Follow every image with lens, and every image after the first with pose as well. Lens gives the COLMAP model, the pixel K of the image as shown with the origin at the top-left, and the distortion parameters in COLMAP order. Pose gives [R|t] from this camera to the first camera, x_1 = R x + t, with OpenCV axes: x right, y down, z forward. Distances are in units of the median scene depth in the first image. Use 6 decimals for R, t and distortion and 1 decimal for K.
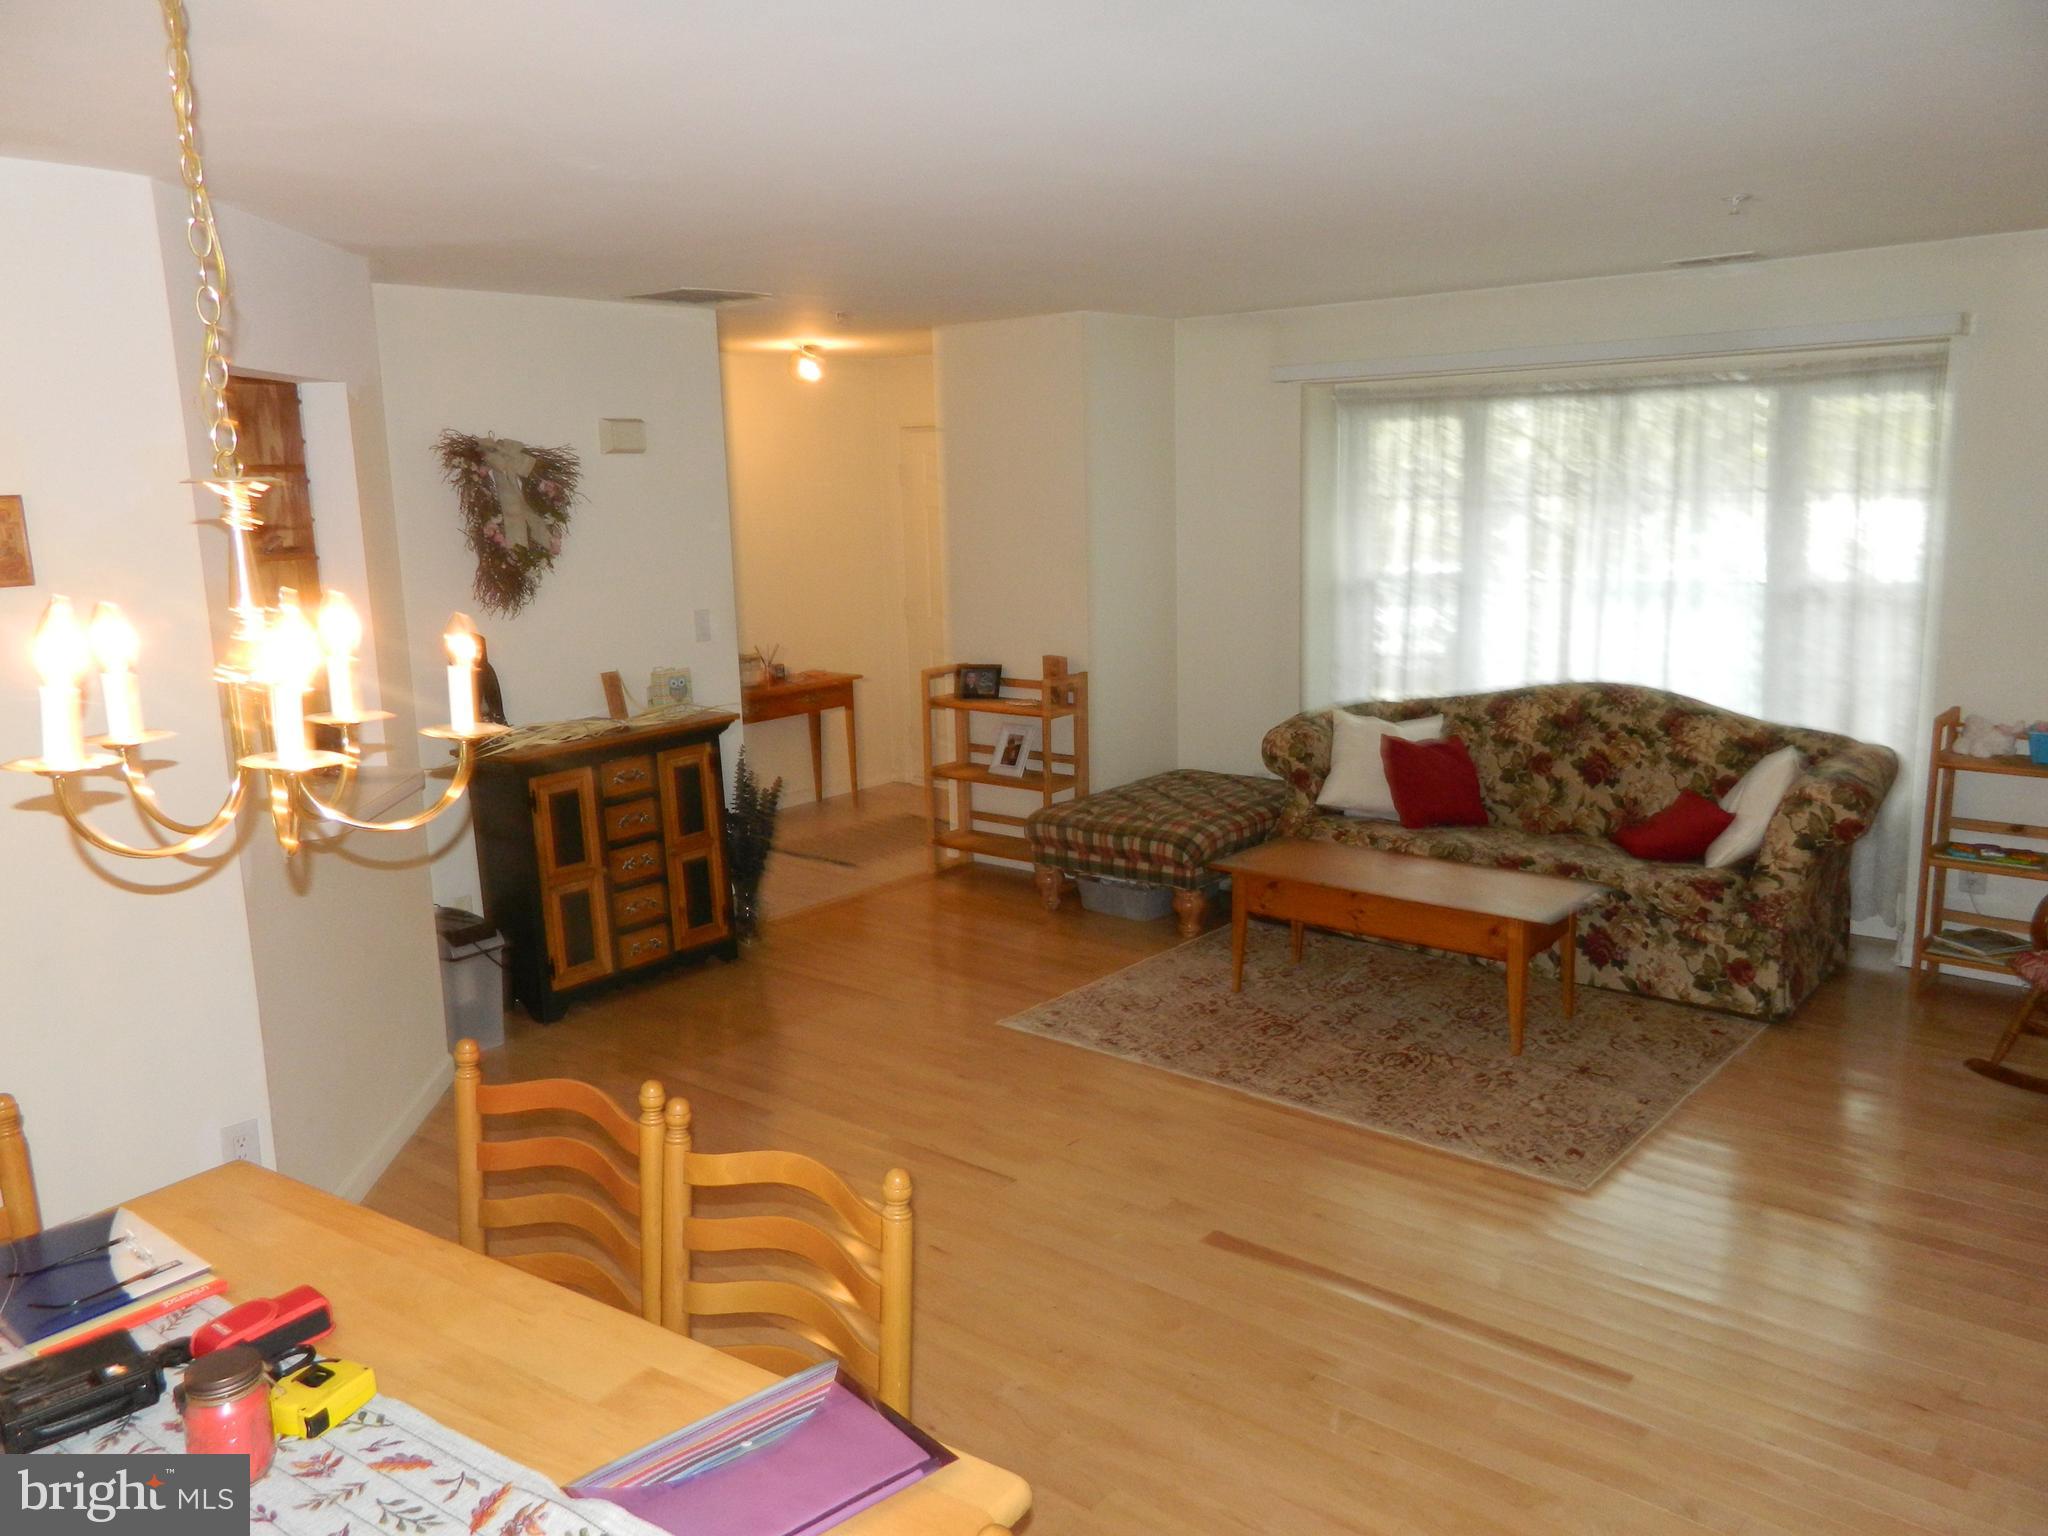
lens RADIAL K [[1549.7, 0, 1022.5], [0, 1549.7, 776.6], [0, 0, 1]] dist [0.003569, 0.004610]
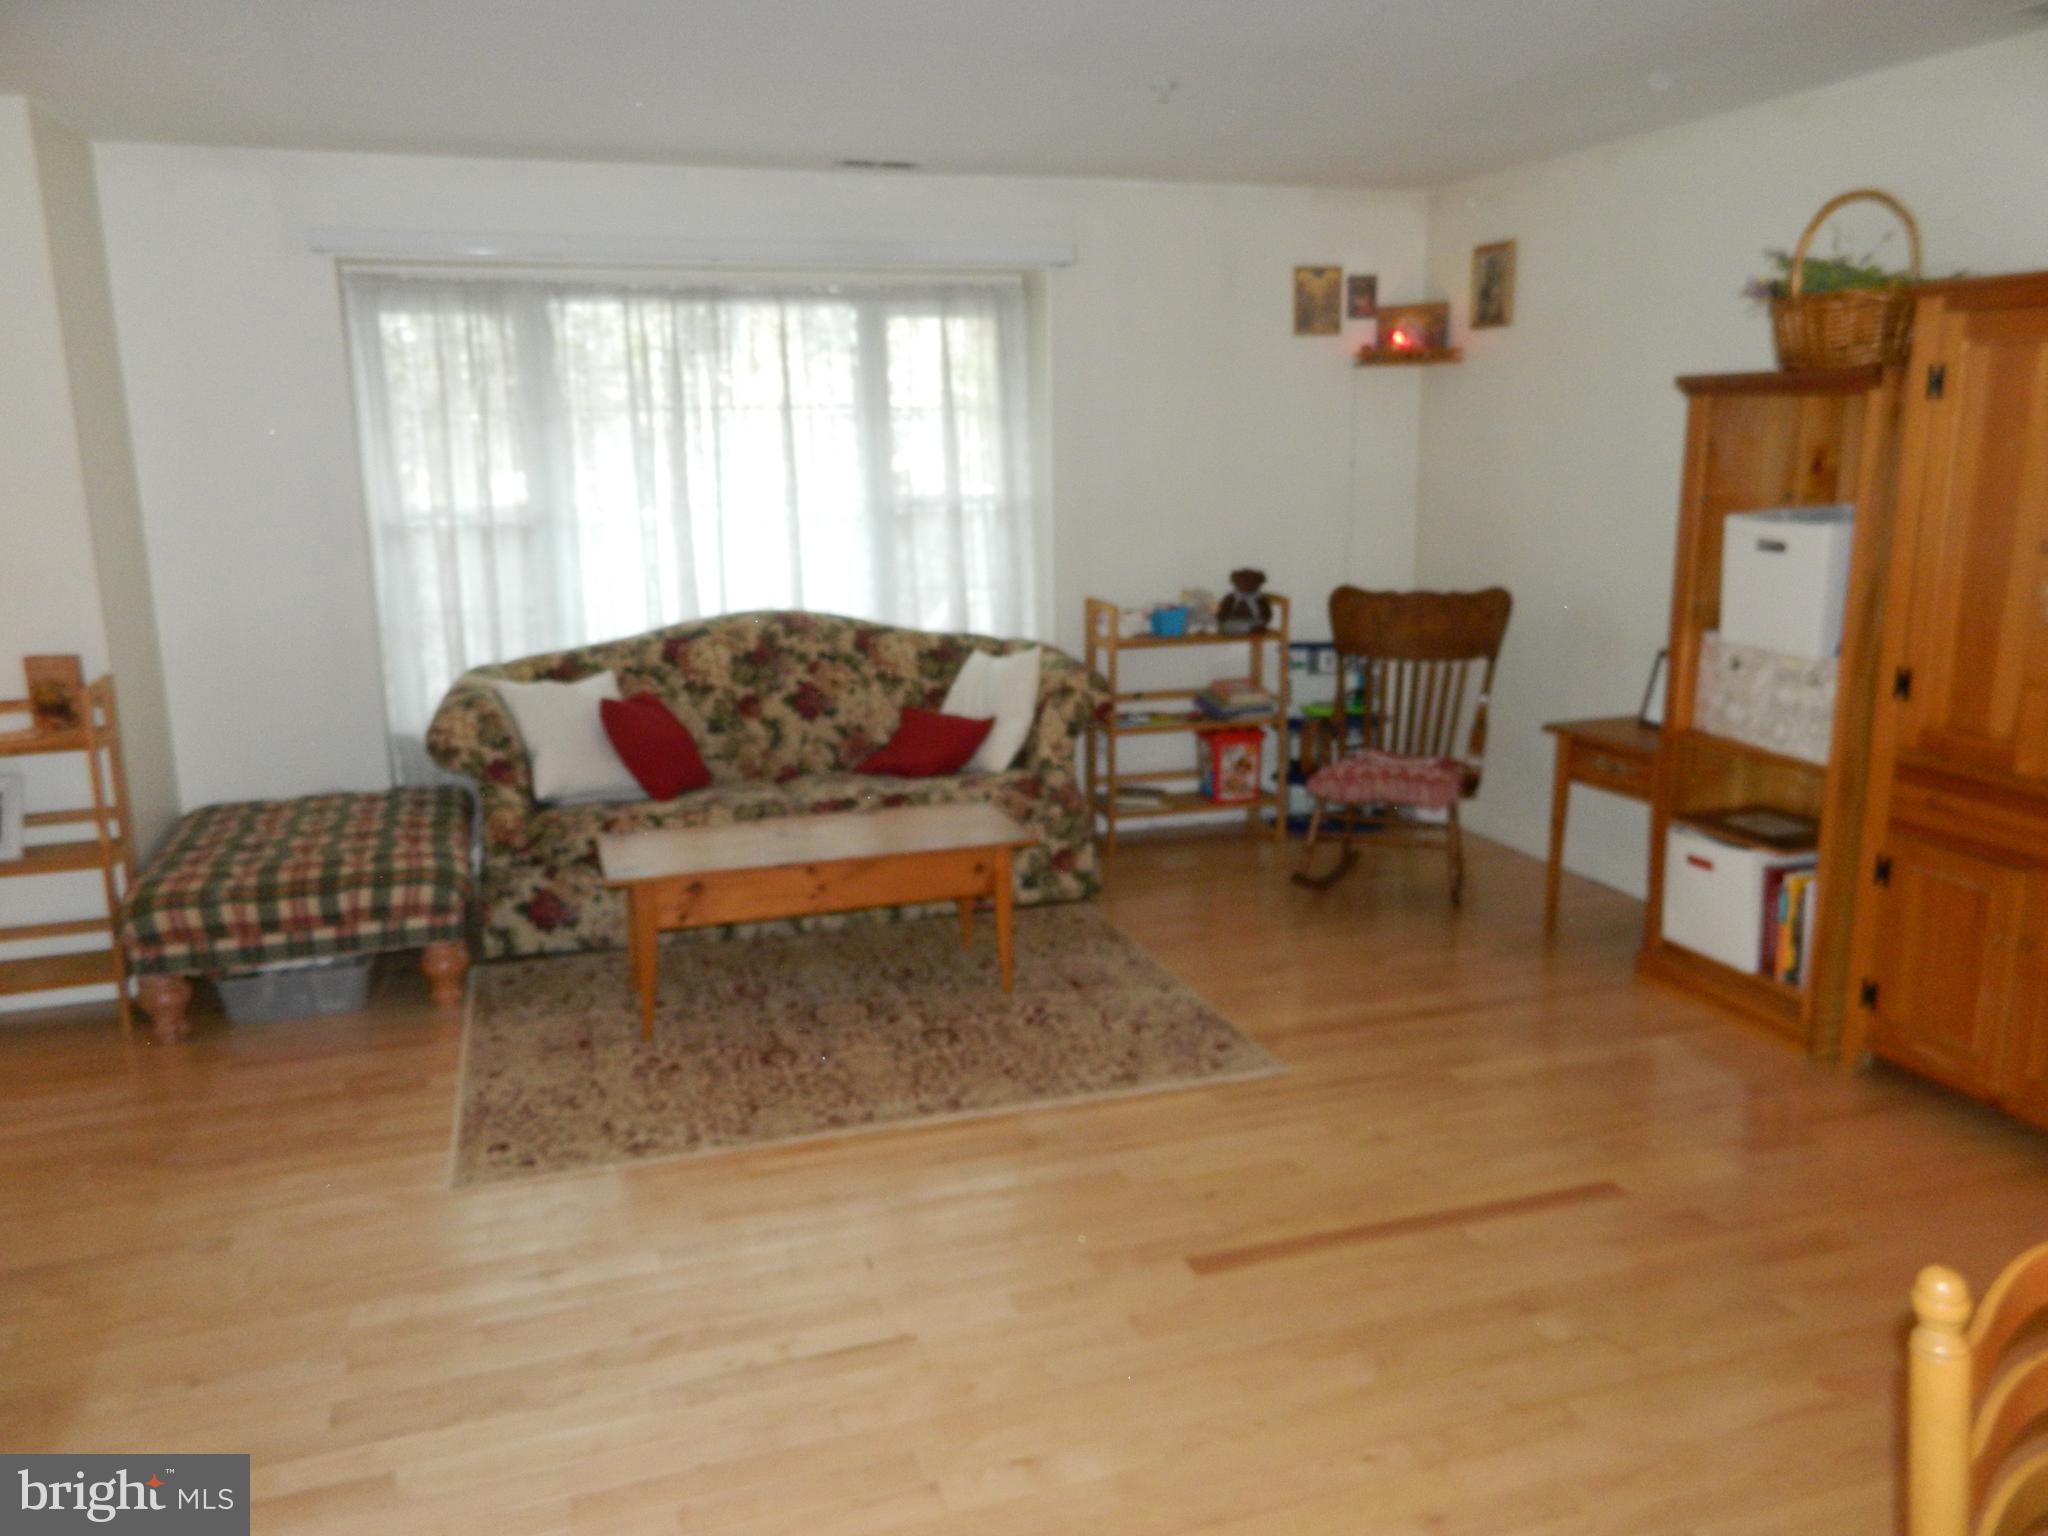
lens RADIAL K [[1549.7, 0, 1022.5], [0, 1549.7, 776.6], [0, 0, 1]] dist [0.003569, 0.004610]
pose [[0.531667, -0.169114, 0.829898, -0.342991], [0.164427, 0.981829, 0.094735, -0.027819], [-0.830839, 0.086091, 0.549813, 0.374975]]
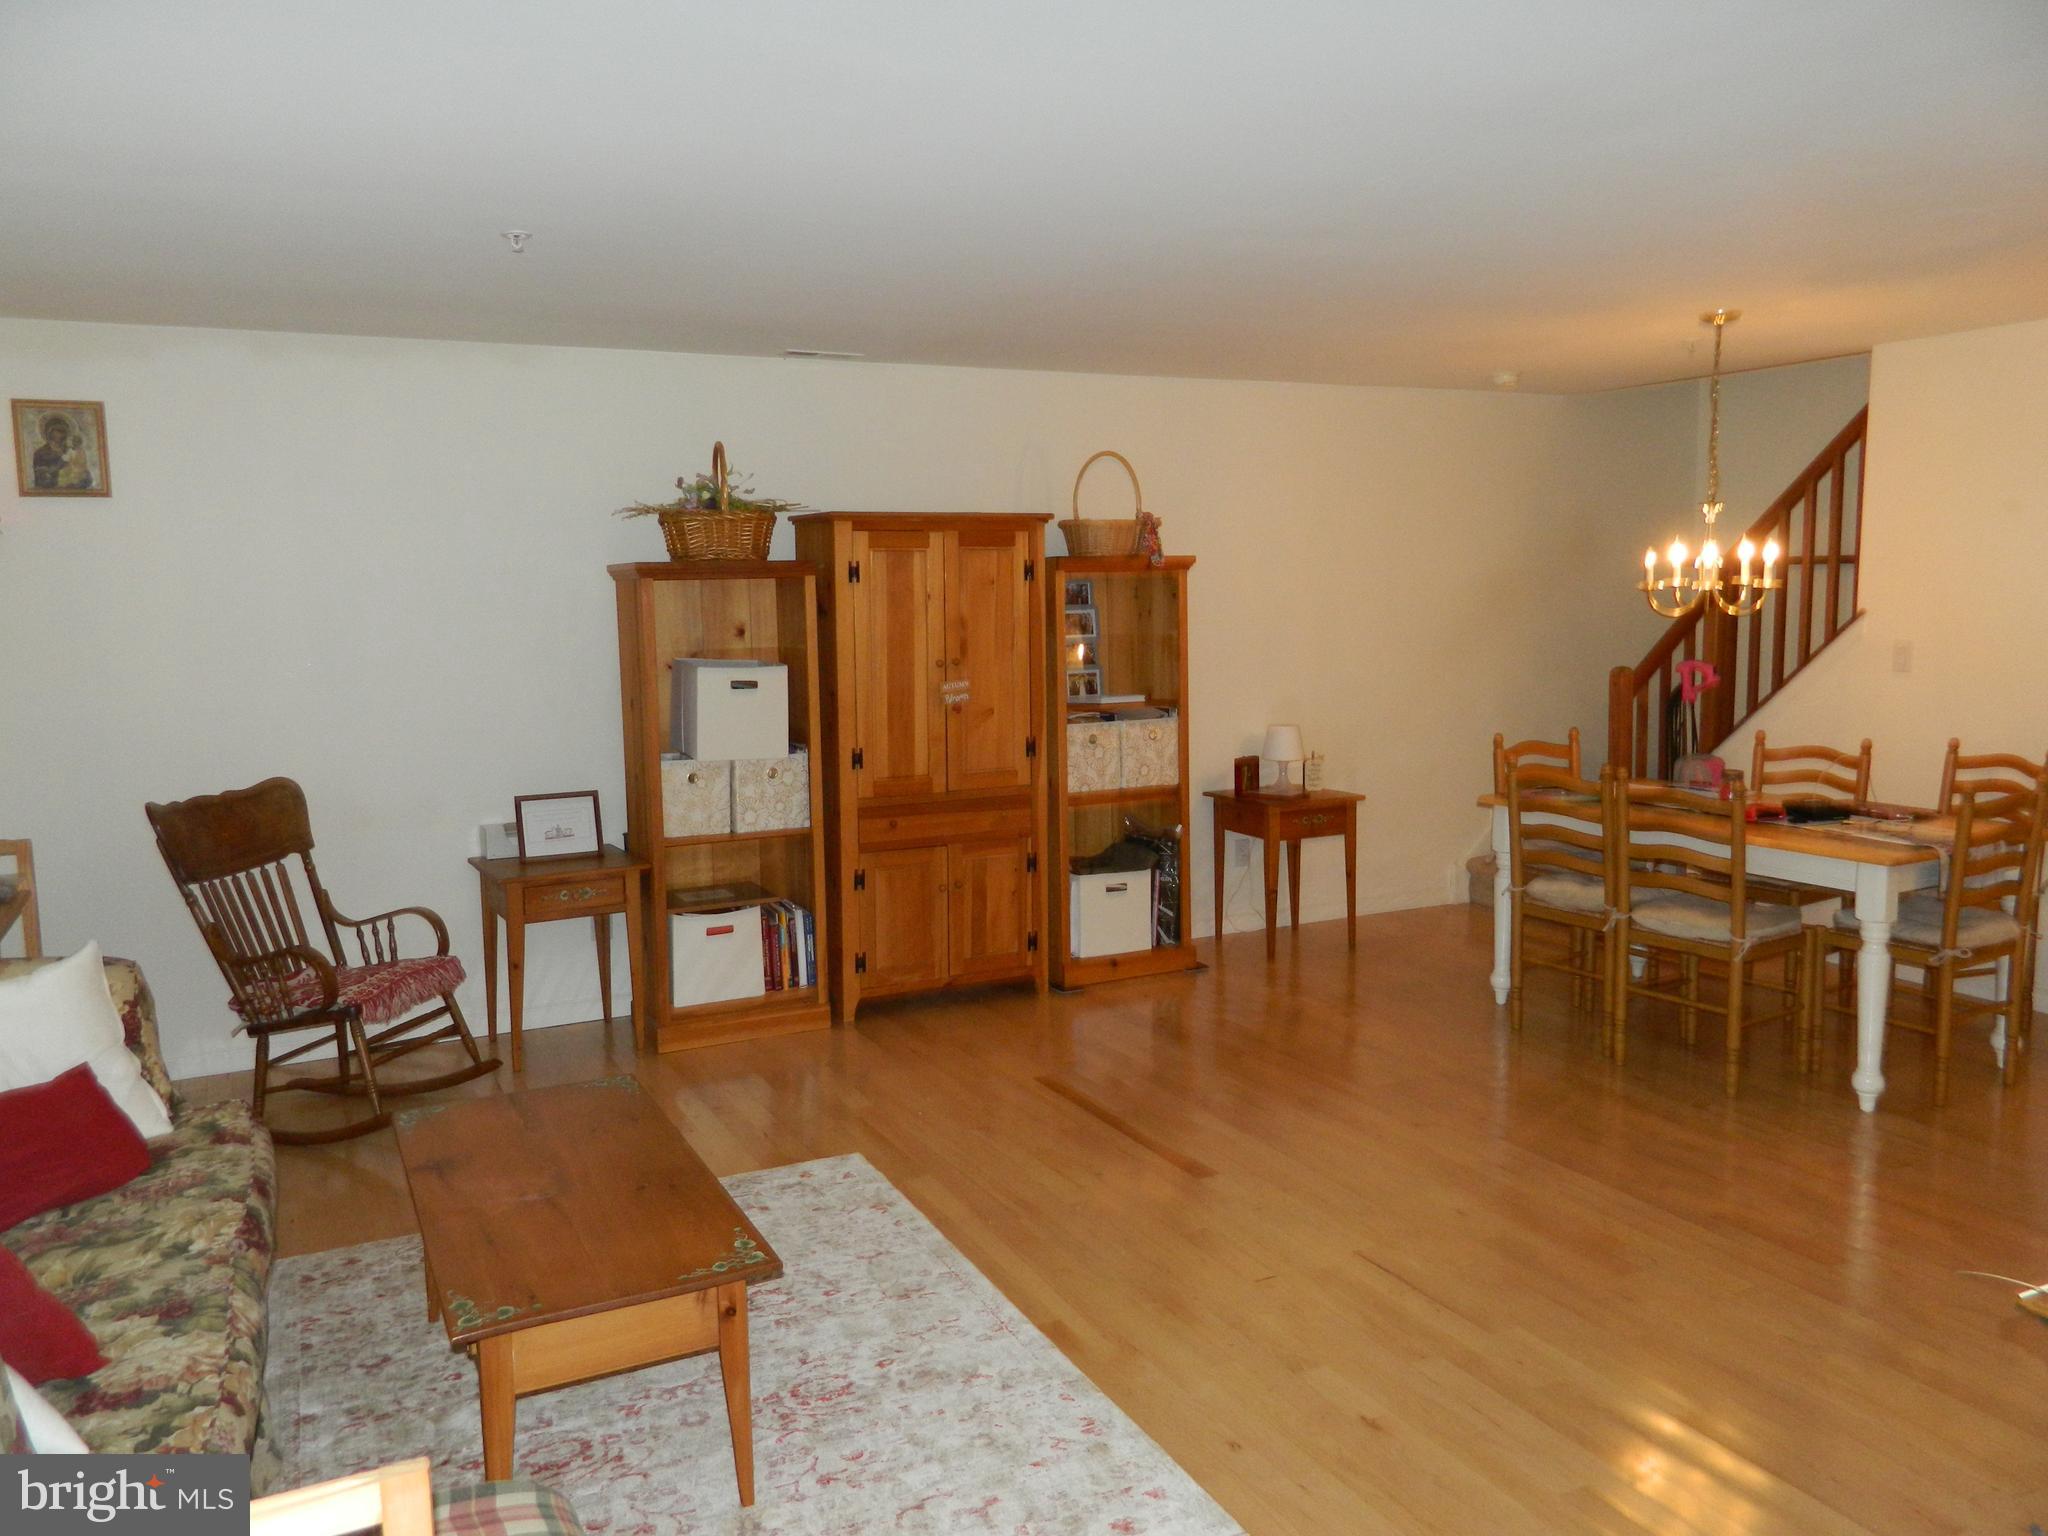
lens RADIAL K [[1529.1, 0, 1023.2], [0, 1529.1, 764.4], [0, 0, 1]] dist [0.003368, 0.002664]
pose [[-0.914340, -0.003251, 0.404934, -0.129188], [0.118153, 0.954315, 0.274451, -0.191325], [-0.387327, 0.298786, -0.872184, 1.193910]]
